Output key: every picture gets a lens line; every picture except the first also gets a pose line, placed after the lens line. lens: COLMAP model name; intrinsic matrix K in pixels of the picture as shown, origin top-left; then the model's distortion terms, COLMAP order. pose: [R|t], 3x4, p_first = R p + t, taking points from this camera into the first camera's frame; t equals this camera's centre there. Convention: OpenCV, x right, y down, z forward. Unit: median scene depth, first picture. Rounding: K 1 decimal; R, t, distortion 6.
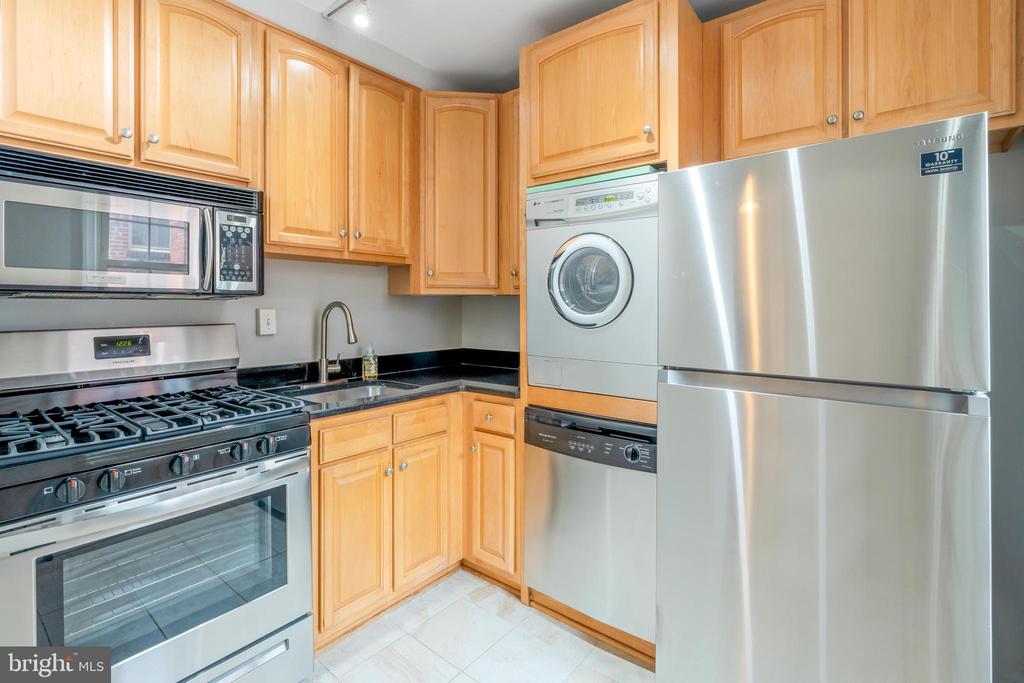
lens RADIAL K [[481.1, 0, 504.6], [0, 481.1, 303.0], [0, 0, 1]] dist [-0.003696, 0.000227]
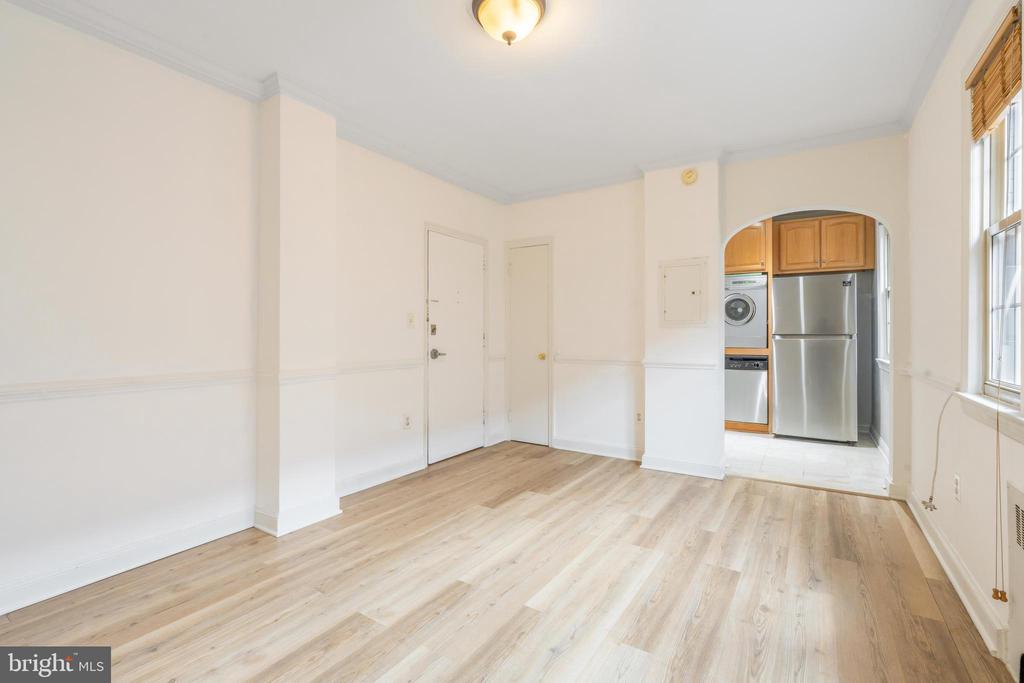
lens RADIAL K [[466.7, 0, 509.1], [0, 466.7, 331.9], [0, 0, 1]] dist [-0.001879, 0.000008]
pose [[0.993748, 0.002263, 0.111624, -1.428800], [-0.001767, 0.999988, -0.004539, 0.098718], [-0.111633, 0.004313, 0.993740, -1.567130]]
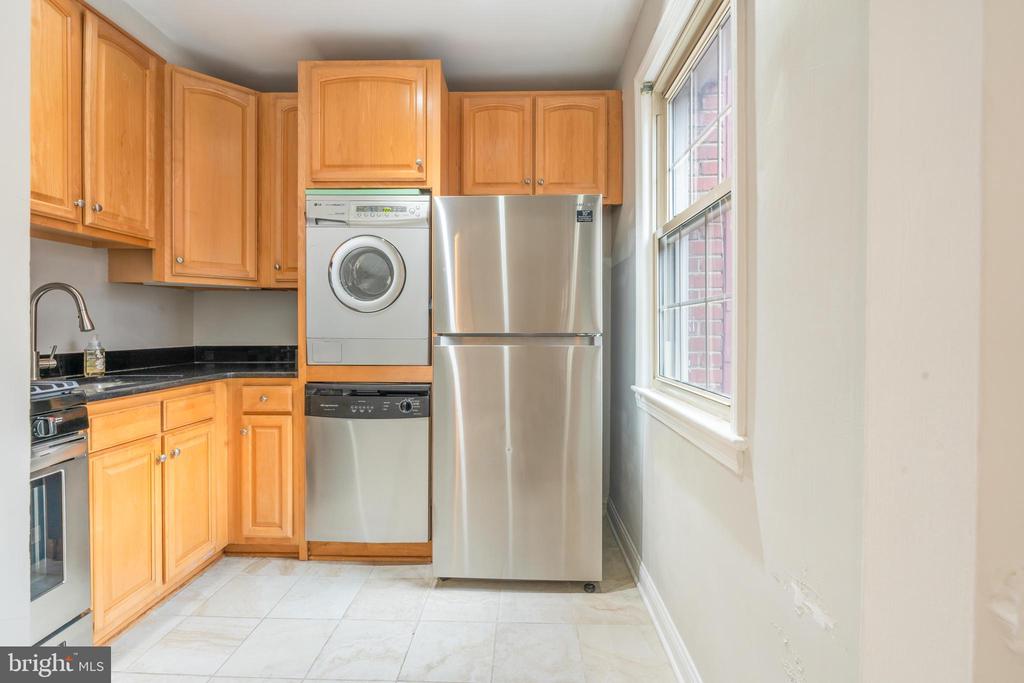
lens RADIAL K [[477.6, 0, 512.7], [0, 477.6, 327.4], [0, 0, 1]] dist [-0.000574, 0.000228]
pose [[0.787214, -0.000086, 0.616680, -0.267049], [-0.004130, 0.999977, 0.005410, 0.076590], [-0.616666, -0.006806, 0.787195, -0.178283]]
